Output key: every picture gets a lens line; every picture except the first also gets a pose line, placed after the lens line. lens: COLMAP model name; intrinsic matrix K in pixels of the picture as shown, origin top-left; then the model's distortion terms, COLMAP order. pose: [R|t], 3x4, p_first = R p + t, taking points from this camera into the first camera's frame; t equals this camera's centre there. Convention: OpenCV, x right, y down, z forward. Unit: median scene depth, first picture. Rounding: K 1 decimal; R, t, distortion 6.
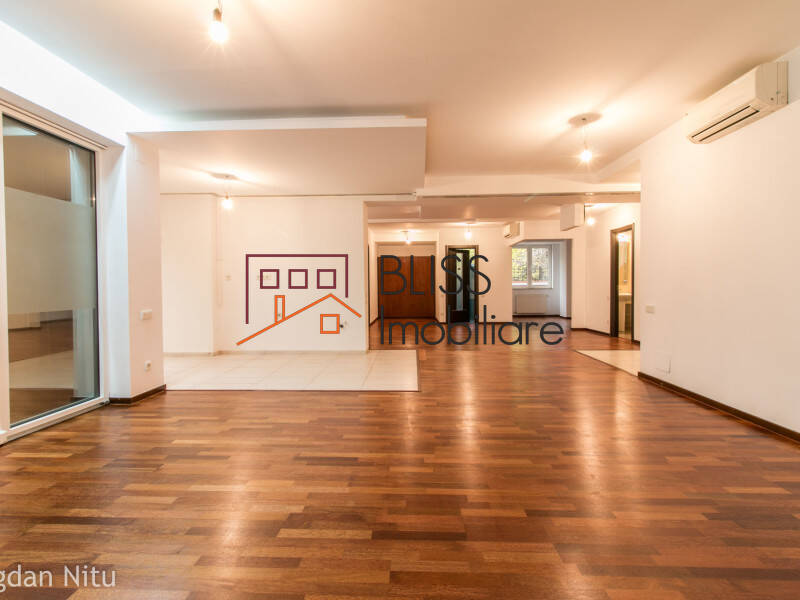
lens RADIAL K [[412.7, 0, 397.5], [0, 412.7, 298.2], [0, 0, 1]] dist [0.007214, 0.000395]
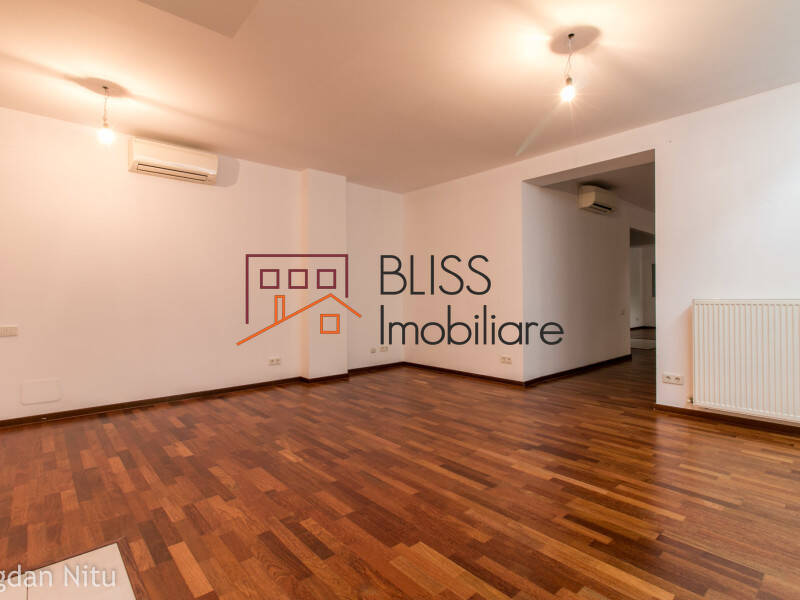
lens RADIAL K [[412.7, 0, 396.3], [0, 412.7, 297.2], [0, 0, 1]] dist [0.007214, 0.000395]
pose [[-0.691702, 0.013252, 0.722062, -0.783585], [0.031497, 0.999434, 0.011829, -0.041031], [-0.721496, 0.030925, -0.691728, 1.825370]]
